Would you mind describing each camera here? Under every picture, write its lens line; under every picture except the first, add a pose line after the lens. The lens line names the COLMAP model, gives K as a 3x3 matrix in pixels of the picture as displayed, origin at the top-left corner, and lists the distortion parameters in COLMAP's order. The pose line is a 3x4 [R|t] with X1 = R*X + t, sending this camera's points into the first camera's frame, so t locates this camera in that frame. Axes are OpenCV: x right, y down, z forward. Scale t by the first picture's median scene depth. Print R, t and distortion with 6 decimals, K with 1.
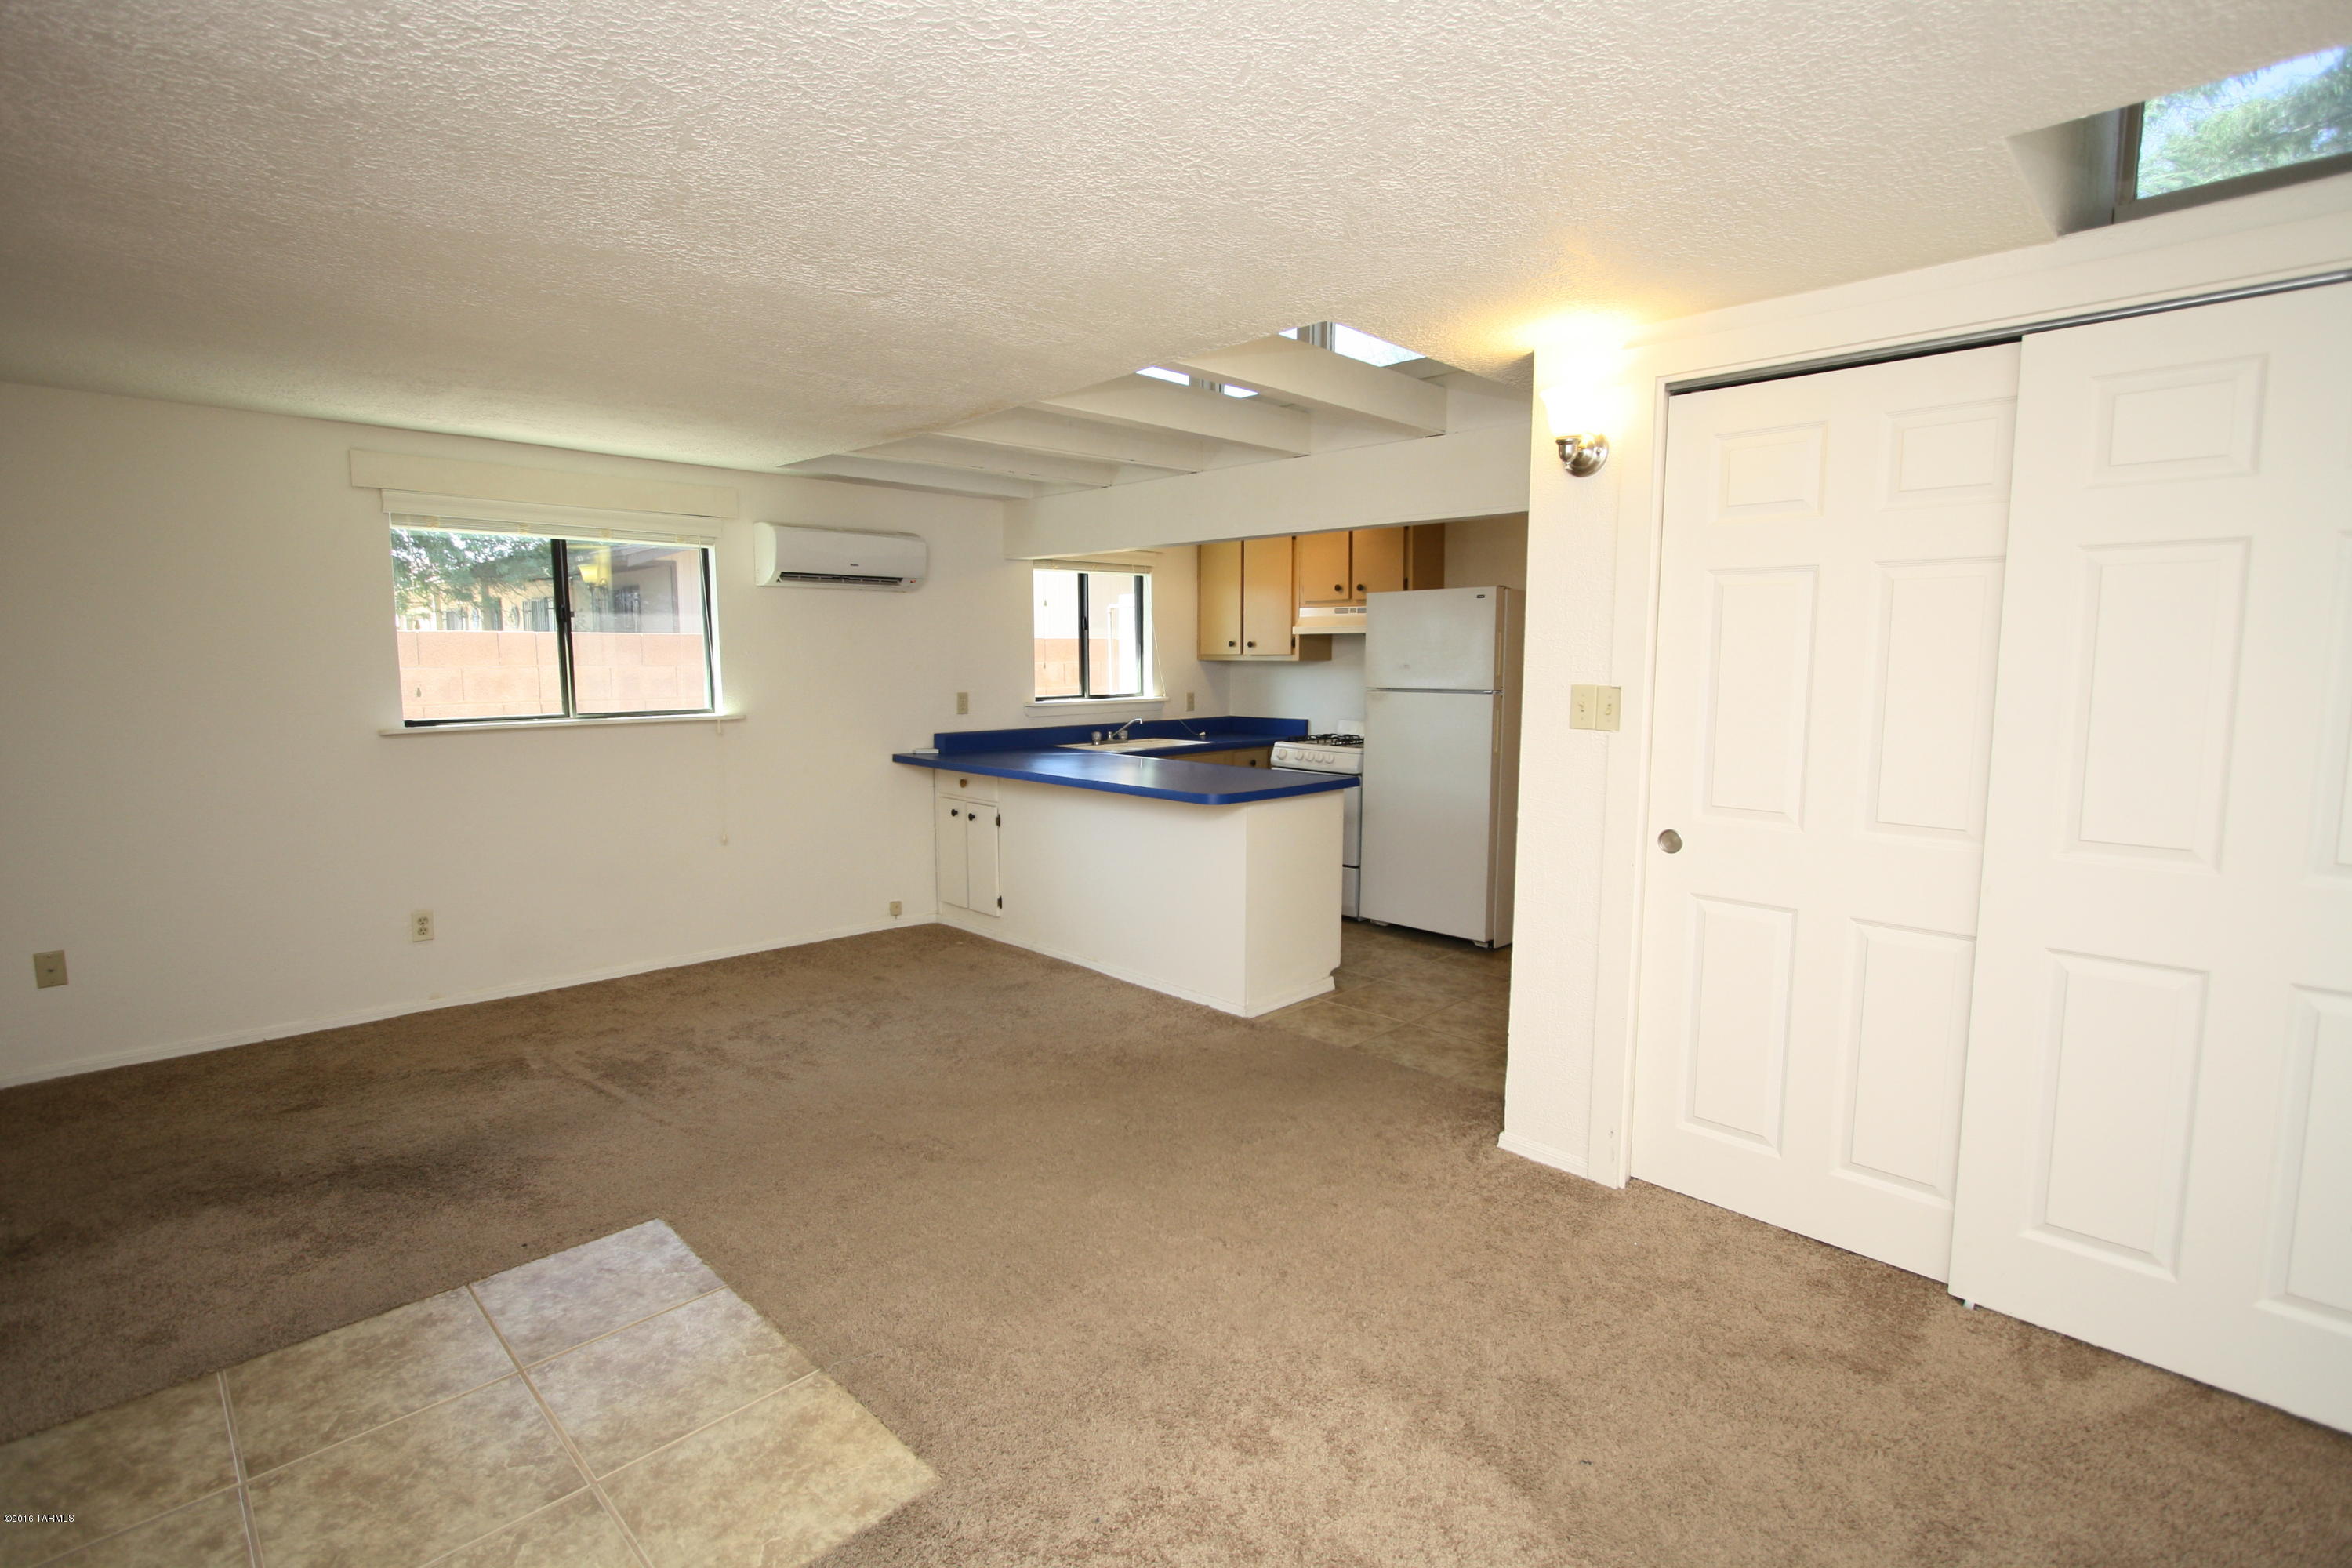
lens RADIAL K [[1094.0, 0, 1175.1], [0, 1094.0, 777.8], [0, 0, 1]] dist [-0.014657, 0.000064]
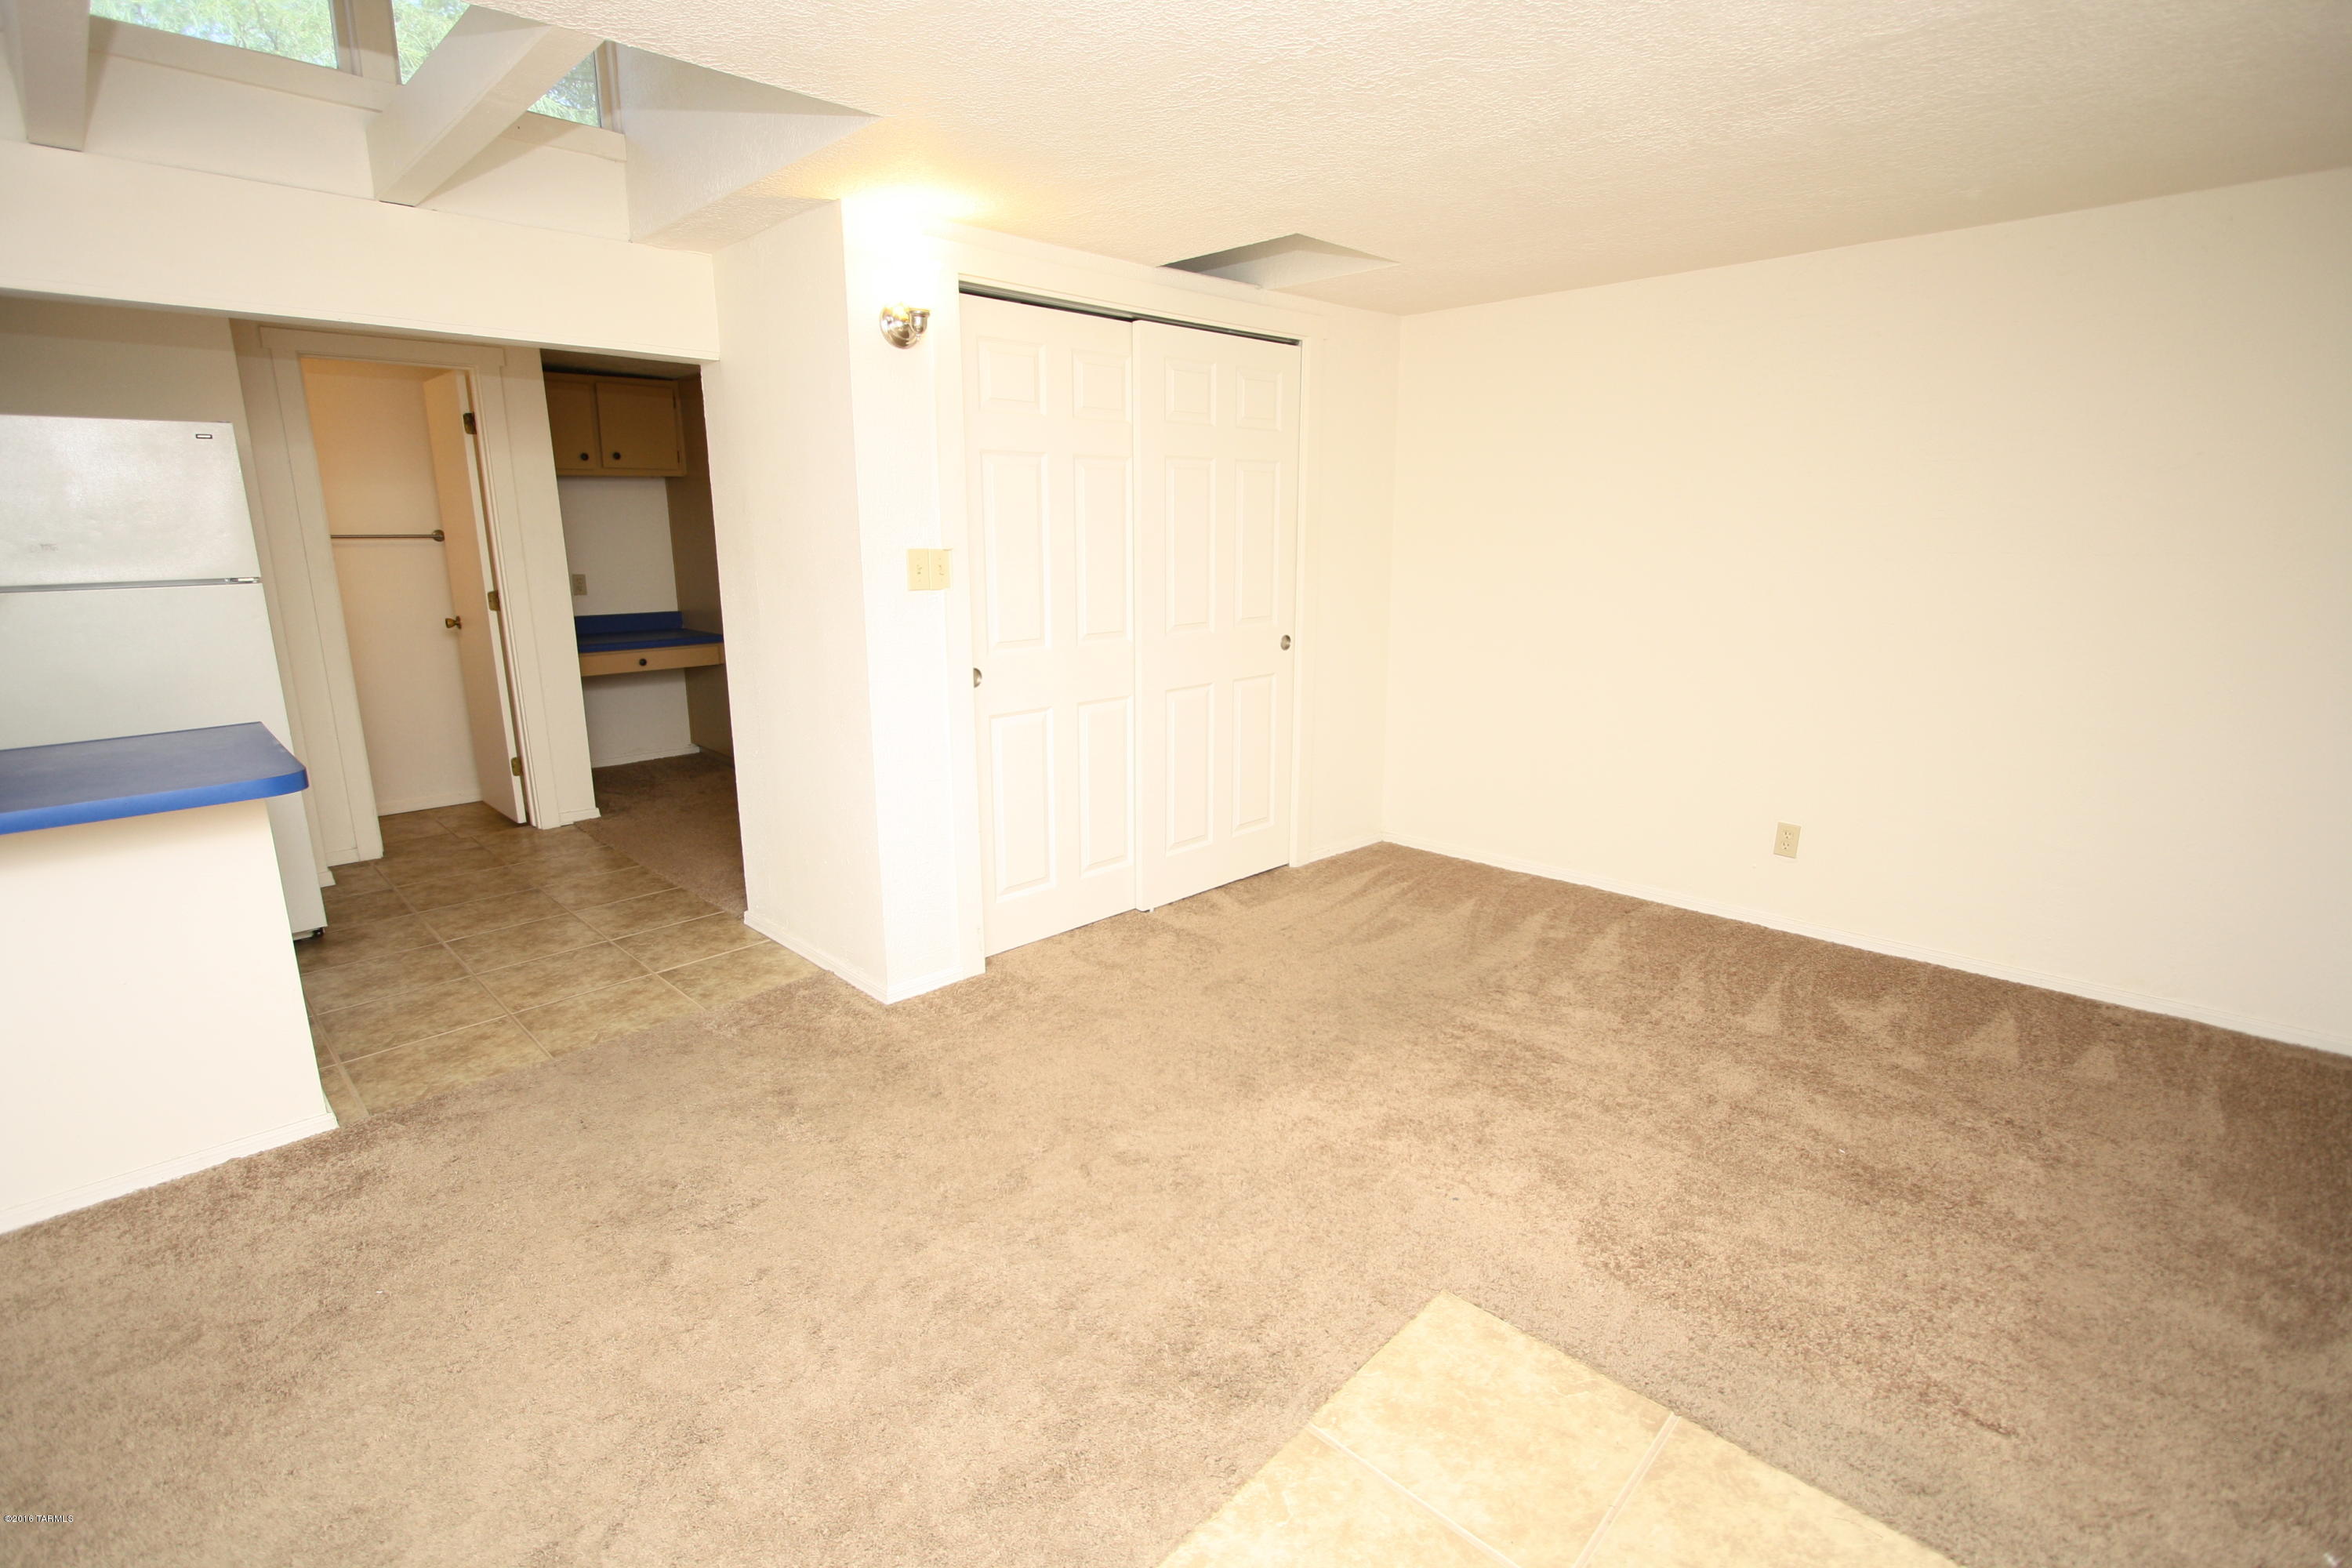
lens RADIAL K [[1088.6, 0, 1171.4], [0, 1088.6, 780.1], [0, 0, 1]] dist [-0.018544, 0.000017]
pose [[-0.010419, -0.230043, 0.973125, -0.388713], [0.113539, 0.966612, 0.229719, -0.043965], [-0.993479, 0.112881, 0.016048, 0.403621]]
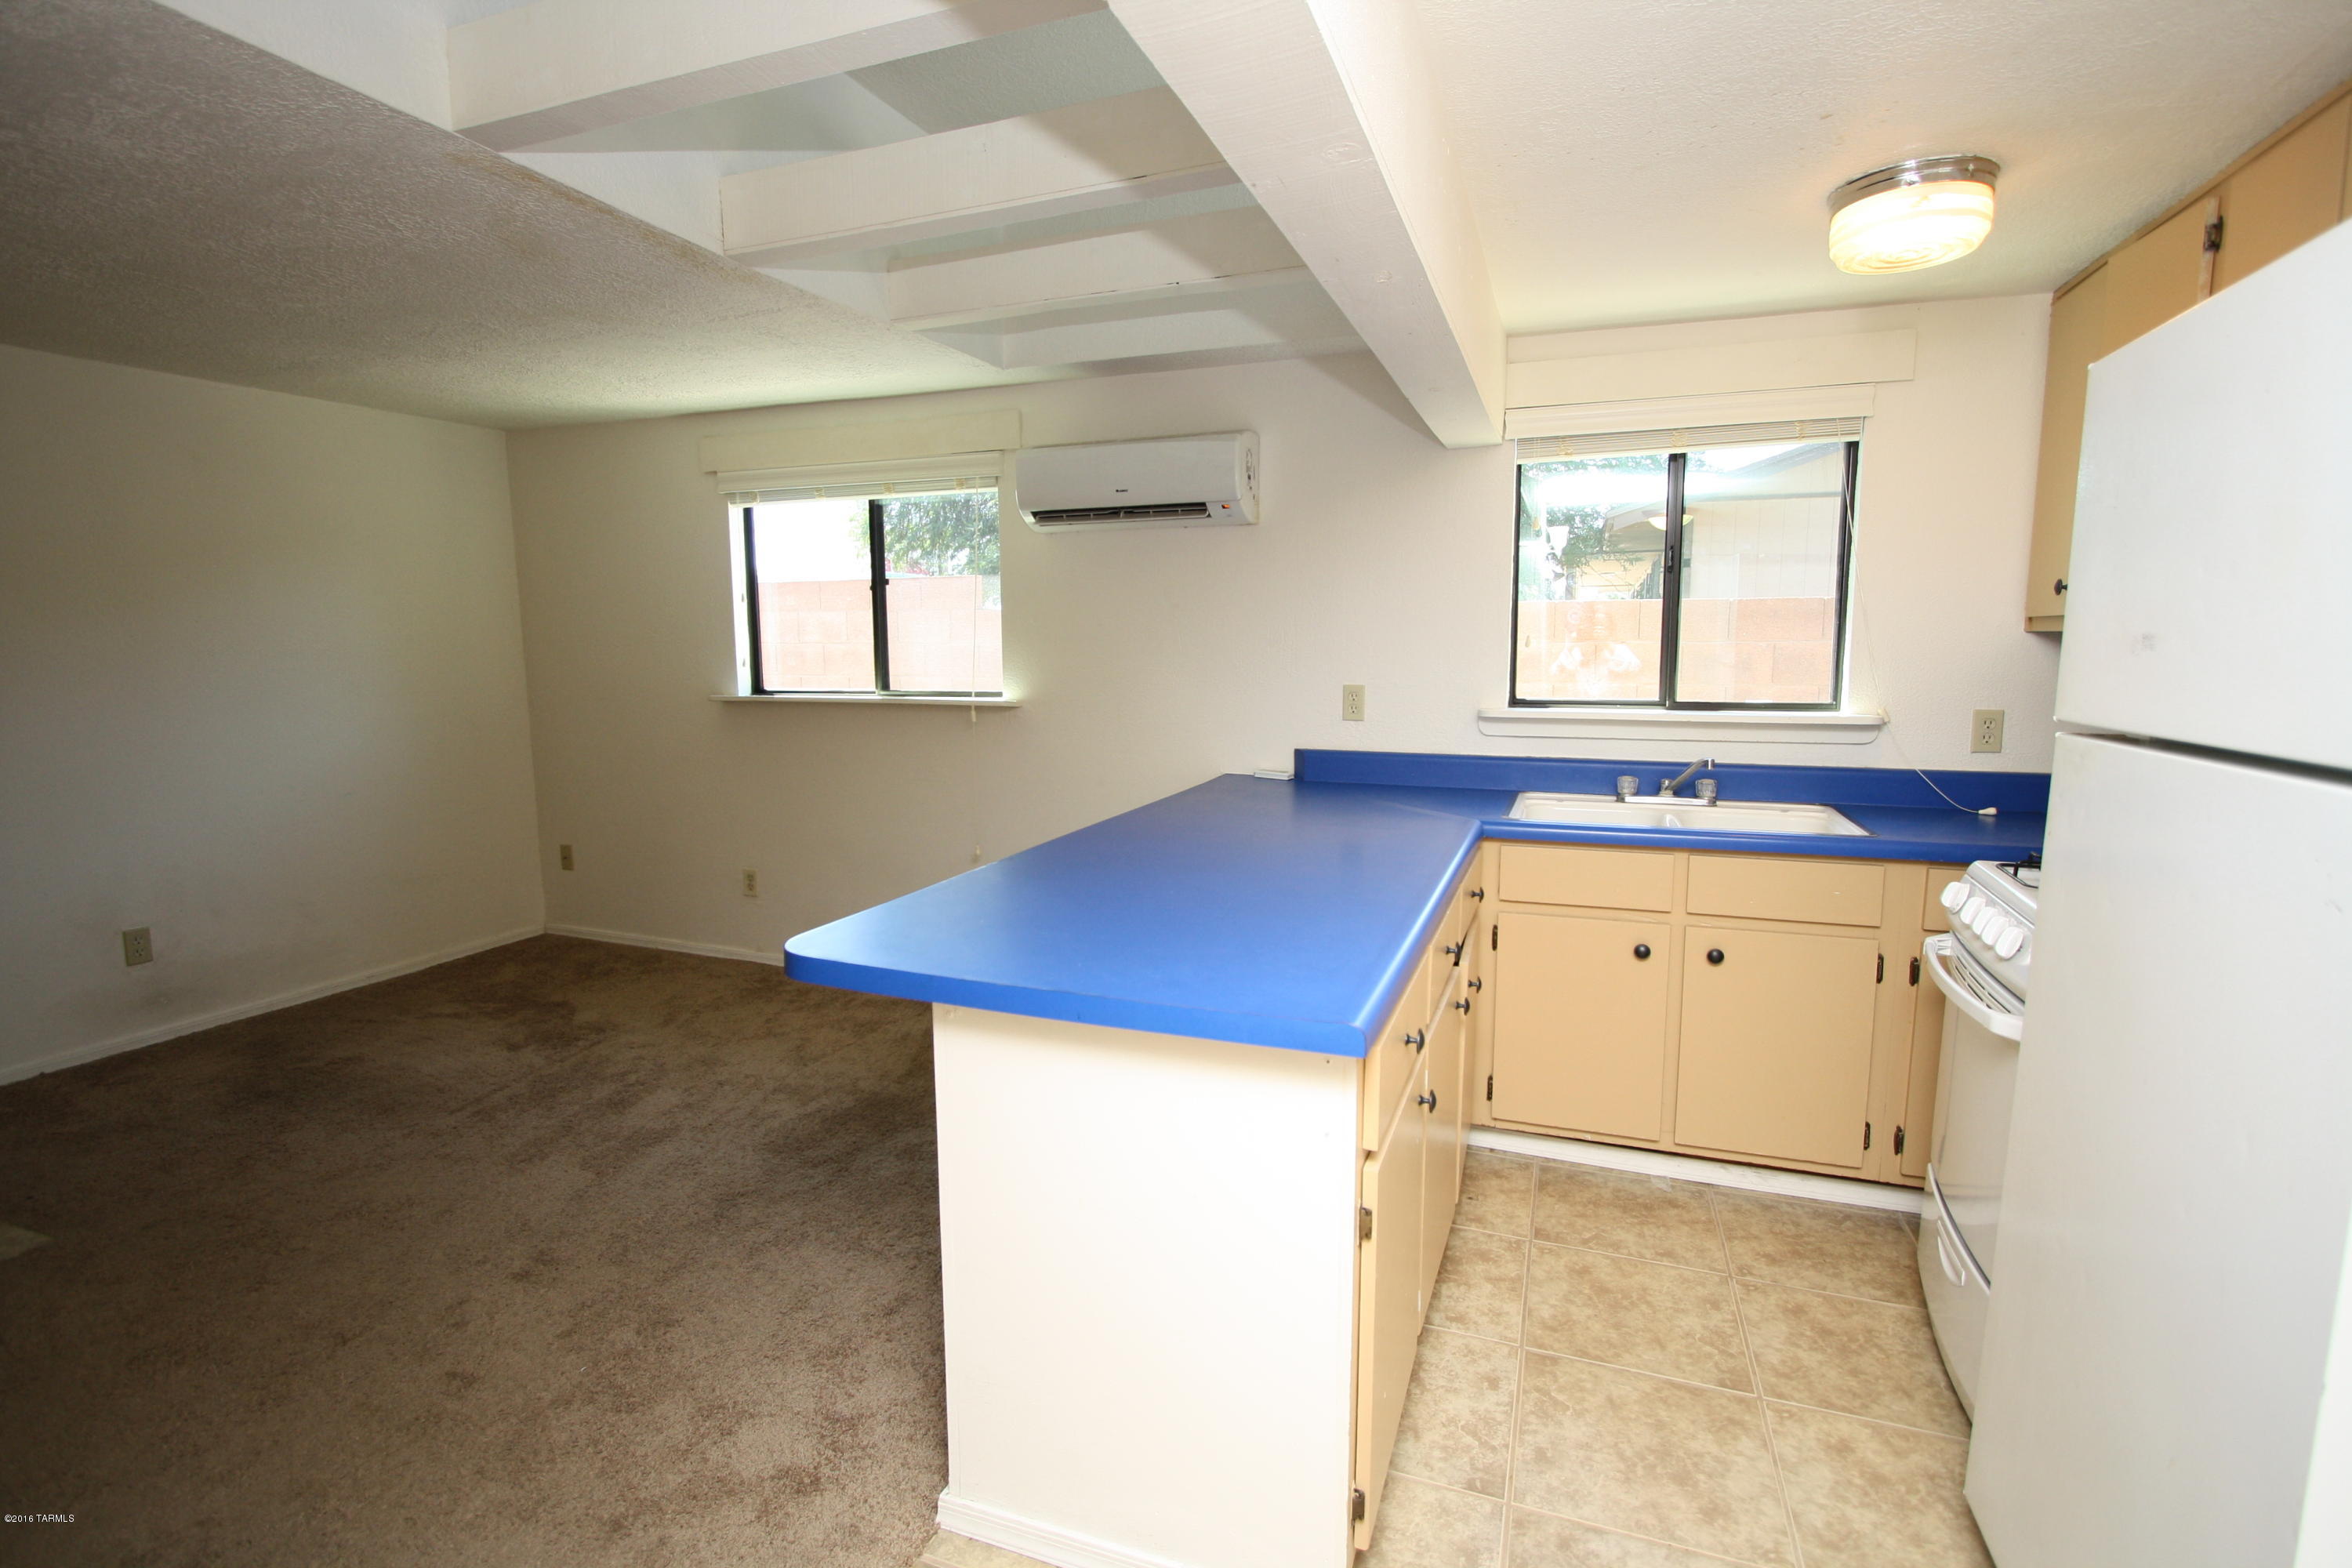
lens RADIAL K [[1100.9, 0, 1170.3], [0, 1100.9, 782.6], [0, 0, 1]] dist [-0.014823, 0.002232]
pose [[0.414984, 0.117104, -0.902261, 0.343735], [-0.099657, 0.991566, 0.082858, -0.071382], [0.904354, 0.055532, 0.423154, 0.717739]]
